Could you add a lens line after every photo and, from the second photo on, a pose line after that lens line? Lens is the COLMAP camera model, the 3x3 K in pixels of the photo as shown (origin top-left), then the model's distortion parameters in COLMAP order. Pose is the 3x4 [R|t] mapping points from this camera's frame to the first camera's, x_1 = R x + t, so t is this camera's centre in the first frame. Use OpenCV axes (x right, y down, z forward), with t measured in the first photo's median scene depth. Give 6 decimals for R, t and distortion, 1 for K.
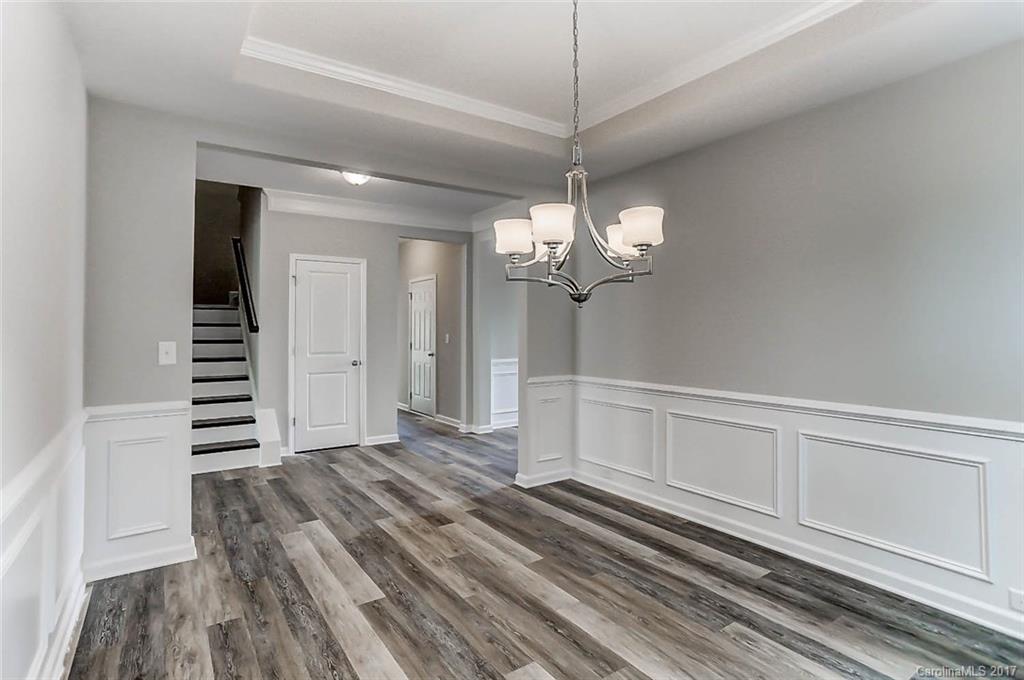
lens RADIAL K [[503.4, 0, 512.0], [0, 503.4, 340.0], [0, 0, 1]] dist [-0.056167, 0.038052]
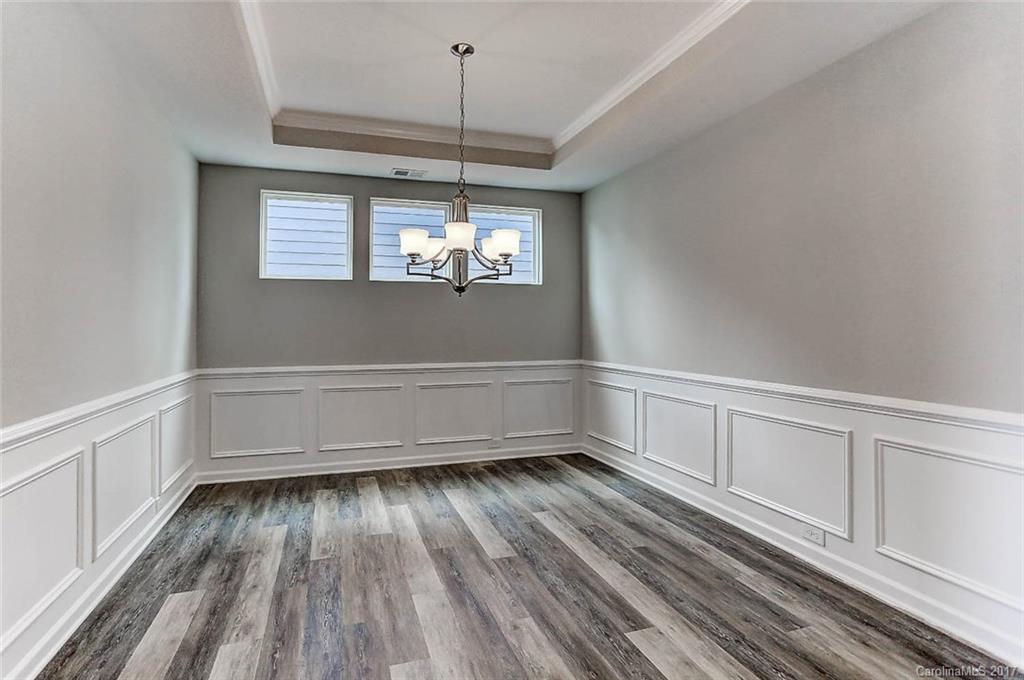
lens RADIAL K [[503.4, 0, 512.0], [0, 503.4, 340.0], [0, 0, 1]] dist [-0.056167, 0.038052]
pose [[-0.962937, -0.000909, 0.269723, -0.308380], [0.011788, 0.998897, 0.045449, 0.001580], [-0.269467, 0.046944, -0.961865, 1.881304]]
